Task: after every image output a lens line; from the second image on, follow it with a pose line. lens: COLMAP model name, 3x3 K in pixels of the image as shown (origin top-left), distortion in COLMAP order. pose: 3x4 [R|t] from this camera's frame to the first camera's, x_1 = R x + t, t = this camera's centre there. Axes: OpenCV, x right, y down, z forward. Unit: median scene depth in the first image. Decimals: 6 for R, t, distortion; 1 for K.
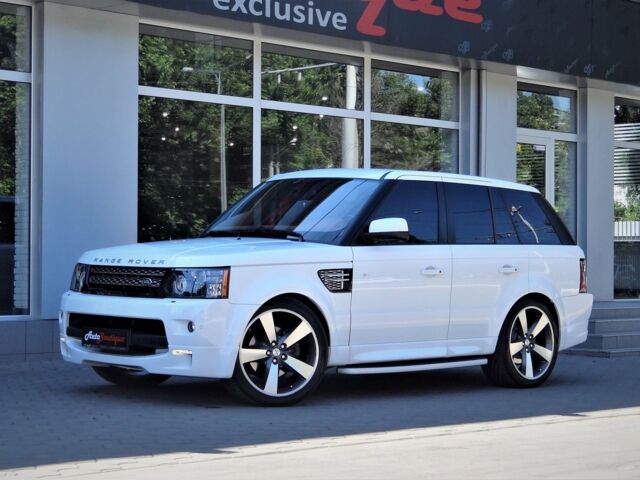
lens RADIAL K [[1457.4, 0, 320.0], [0, 1457.4, 240.0], [0, 0, 1]] dist [-0.000076, 0.189503]
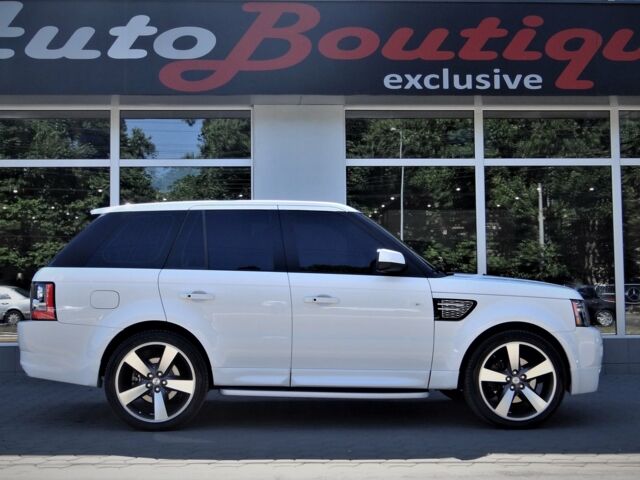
lens RADIAL K [[934.3, 0, 320.0], [0, 934.3, 240.0], [0, 0, 1]] dist [0.031998, 0.044720]
pose [[0.732767, -0.054363, -0.678305, 0.372964], [0.021949, 0.998173, -0.056288, 0.009120], [0.680126, 0.026358, 0.732621, 0.355626]]
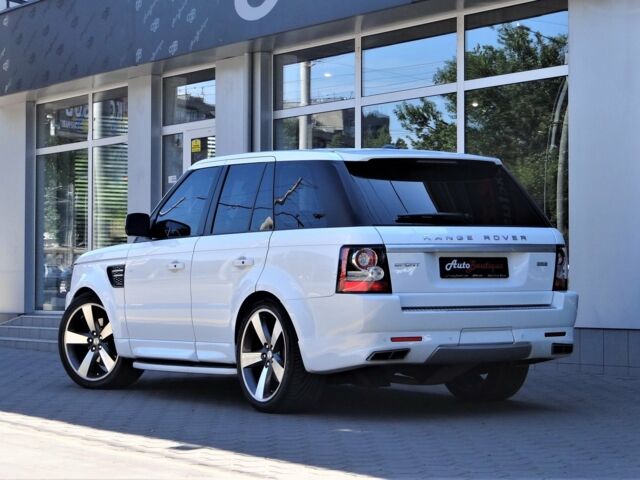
lens RADIAL K [[1906.0, 0, 320.0], [0, 1906.0, 240.0], [0, 0, 1]] dist [-0.043467, -0.080649]
pose [[-0.236433, -0.034411, -0.971038, 0.875627], [0.007496, 0.999278, -0.037237, 0.035760], [0.971619, -0.016083, -0.236005, 0.973027]]
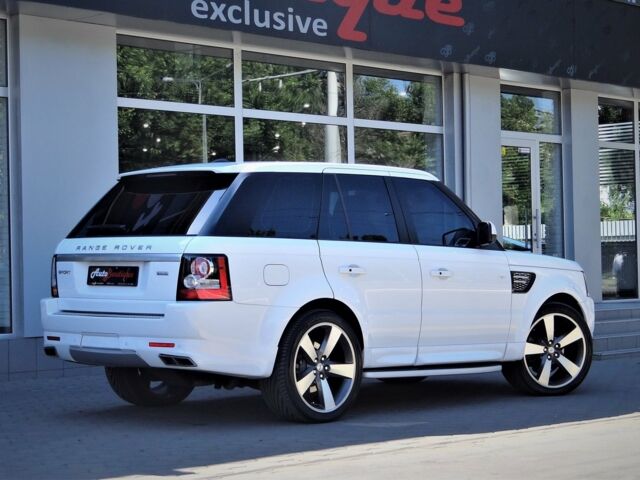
lens RADIAL K [[1457.4, 0, 320.0], [0, 1457.4, 240.0], [0, 0, 1]] dist [-0.000076, 0.189503]
pose [[0.999644, -0.024498, 0.010595, -0.000594], [0.024546, 0.999689, -0.004407, -0.001505], [-0.010484, 0.004665, 0.999934, 0.011635]]
